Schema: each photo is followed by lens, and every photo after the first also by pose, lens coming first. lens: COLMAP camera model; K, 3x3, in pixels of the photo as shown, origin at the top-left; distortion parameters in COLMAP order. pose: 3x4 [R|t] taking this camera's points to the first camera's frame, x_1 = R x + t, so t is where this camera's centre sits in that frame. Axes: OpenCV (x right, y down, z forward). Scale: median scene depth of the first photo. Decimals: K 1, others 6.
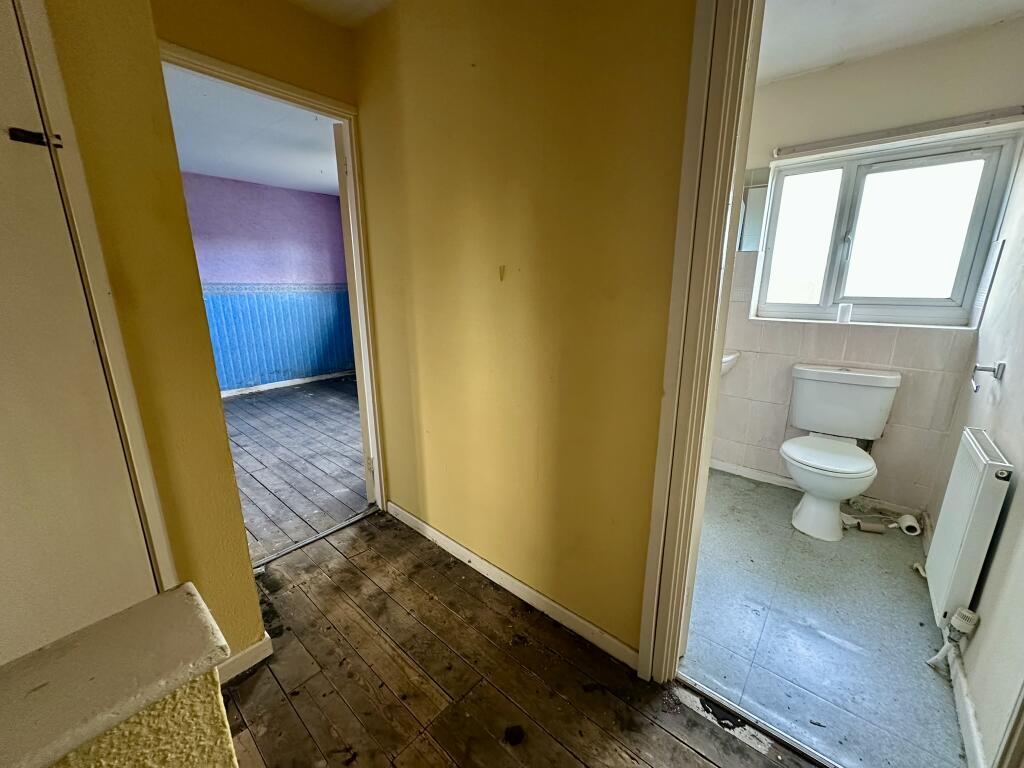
lens RADIAL K [[406.8, 0, 510.4], [0, 406.8, 384.9], [0, 0, 1]] dist [-0.002348, -0.000096]
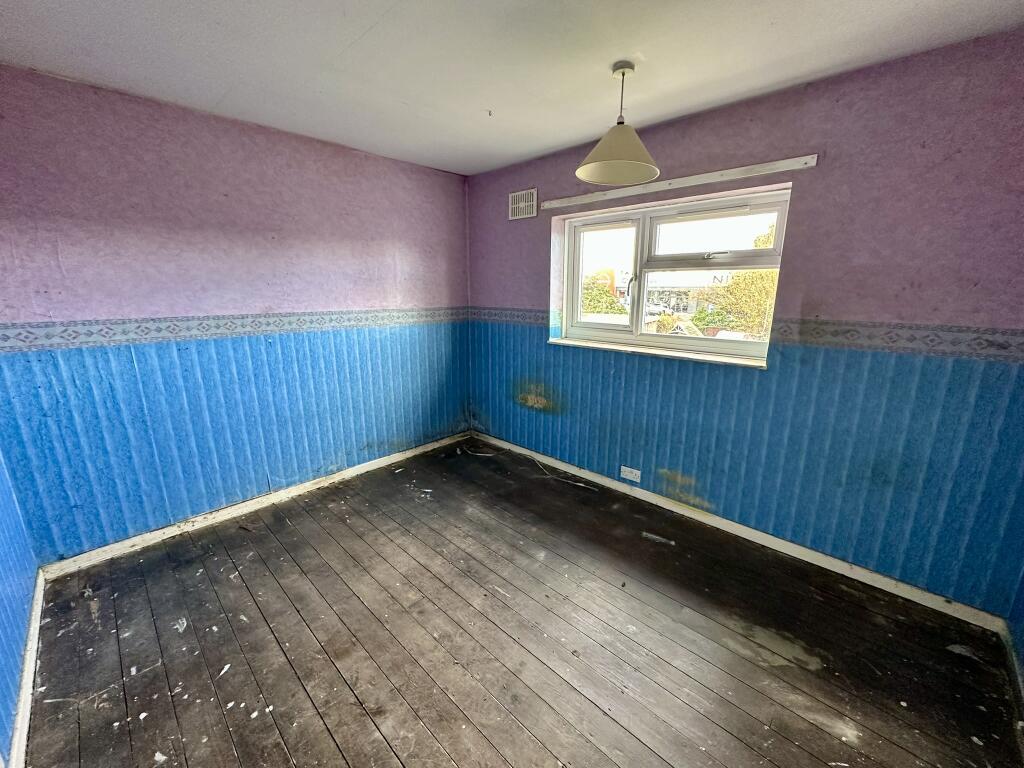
lens RADIAL K [[406.8, 0, 512.8], [0, 406.8, 384.8], [0, 0, 1]] dist [-0.002348, -0.000096]
pose [[0.998858, 0.015136, -0.045306, -0.697743], [-0.015552, 0.999840, -0.008845, -0.278195], [0.045165, 0.009539, 0.998934, 0.800647]]
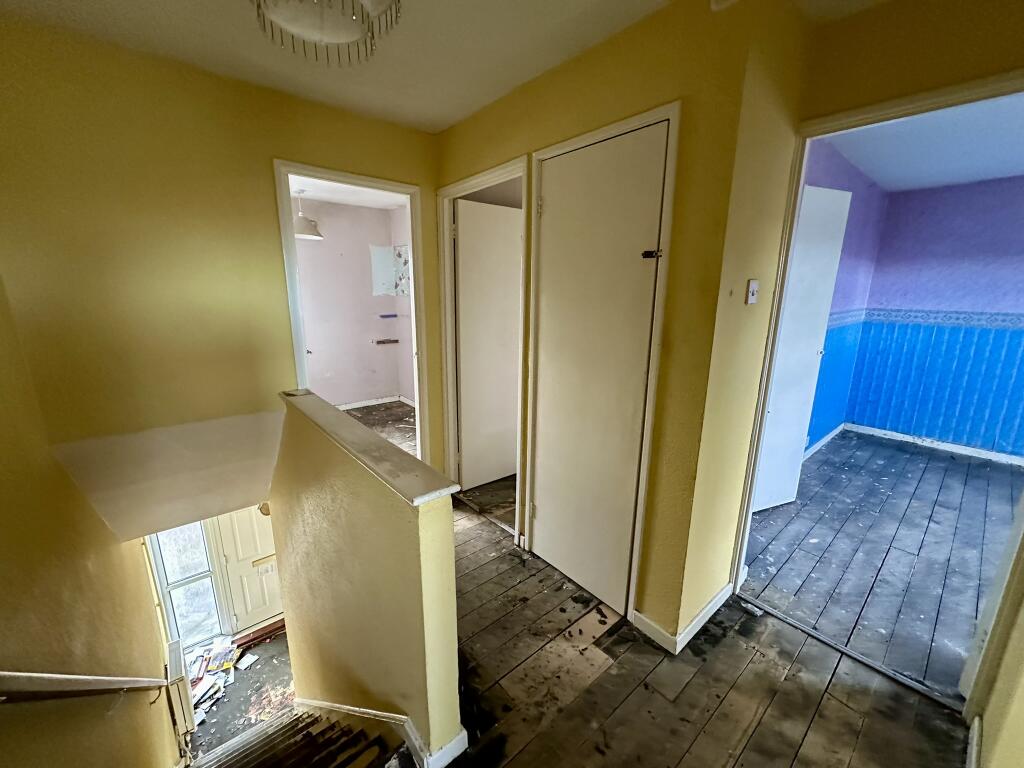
lens RADIAL K [[406.8, 0, 509.8], [0, 406.8, 383.5], [0, 0, 1]] dist [-0.002348, -0.000096]
pose [[-0.156732, 0.222939, -0.962150, 0.260582], [-0.245289, 0.934881, 0.256577, -0.146455], [0.956697, 0.276218, -0.091841, 0.274237]]
